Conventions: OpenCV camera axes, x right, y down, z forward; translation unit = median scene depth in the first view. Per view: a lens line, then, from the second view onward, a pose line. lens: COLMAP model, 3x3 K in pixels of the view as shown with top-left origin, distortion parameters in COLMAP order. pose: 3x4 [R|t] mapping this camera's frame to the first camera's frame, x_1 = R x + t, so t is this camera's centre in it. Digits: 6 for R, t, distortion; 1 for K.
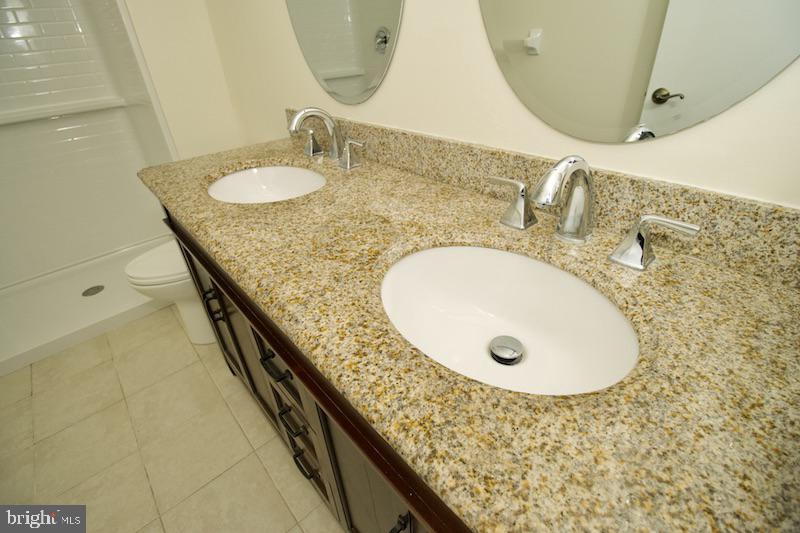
lens RADIAL K [[368.0, 0, 404.2], [0, 368.0, 258.0], [0, 0, 1]] dist [0.000904, -0.012963]
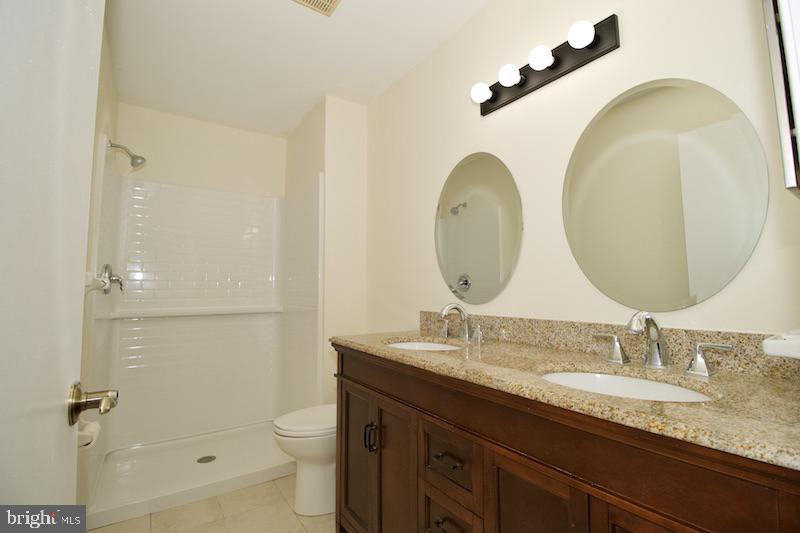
lens RADIAL K [[368.0, 0, 404.2], [0, 368.0, 258.0], [0, 0, 1]] dist [0.000904, -0.012963]
pose [[0.989865, 0.029970, -0.138814, -0.279640], [-0.105931, 0.806853, -0.581177, 0.404354], [0.094584, 0.589992, 0.801850, -0.430191]]
